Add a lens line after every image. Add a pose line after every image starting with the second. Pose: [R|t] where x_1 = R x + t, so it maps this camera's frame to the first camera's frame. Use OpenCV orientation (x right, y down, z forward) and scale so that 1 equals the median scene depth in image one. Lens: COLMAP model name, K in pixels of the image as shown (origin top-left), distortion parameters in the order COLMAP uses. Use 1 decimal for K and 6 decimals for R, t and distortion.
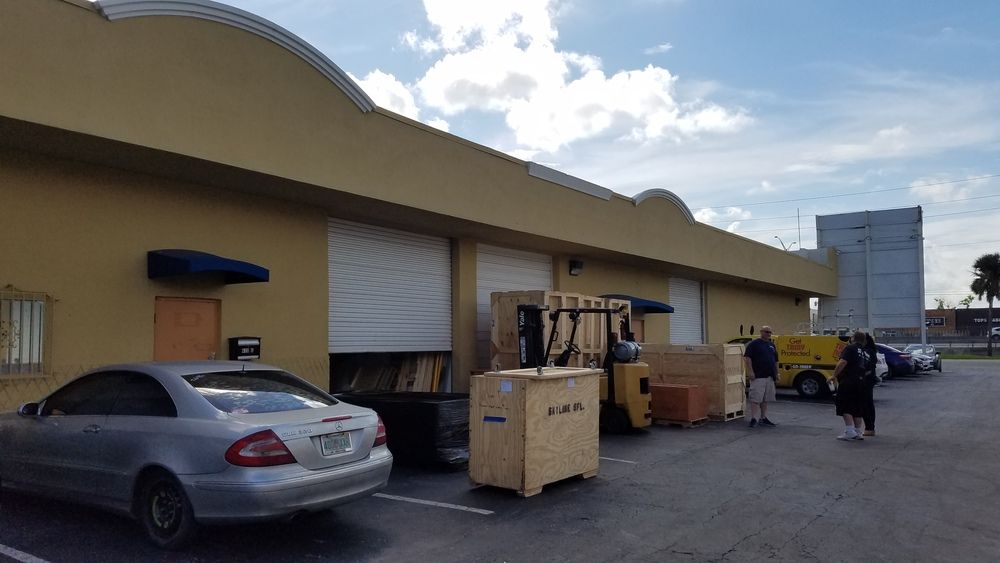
lens RADIAL K [[735.4, 0, 532.9], [0, 735.4, 309.3], [0, 0, 1]] dist [0.080368, -0.136298]
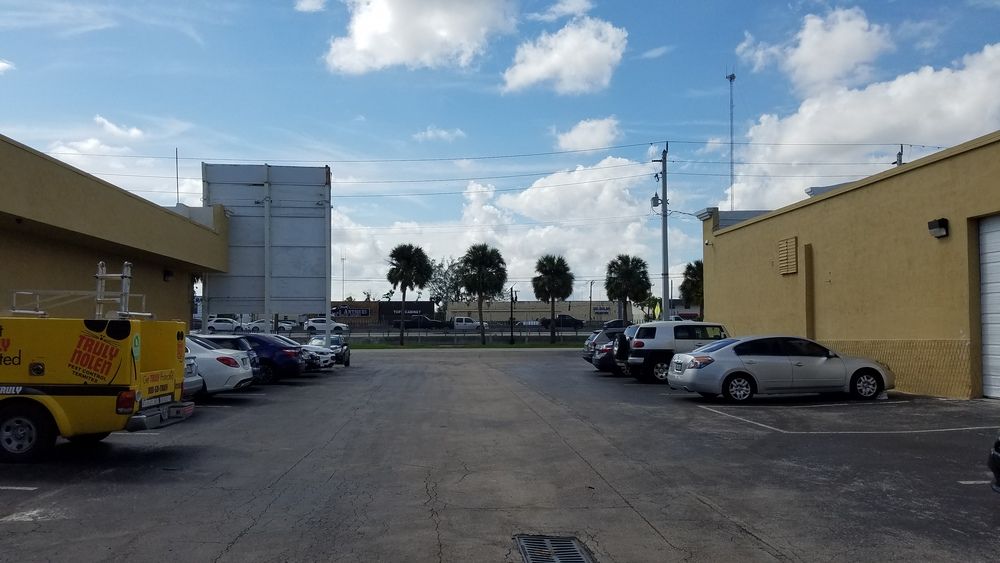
lens RADIAL K [[748.8, 0, 487.4], [0, 748.8, 299.2], [0, 0, 1]] dist [0.237049, -0.385784]
pose [[0.790424, 0.029749, 0.611837, 0.139019], [-0.031326, 0.999476, -0.008127, 0.008670], [-0.611759, -0.012743, 0.790942, 0.210532]]
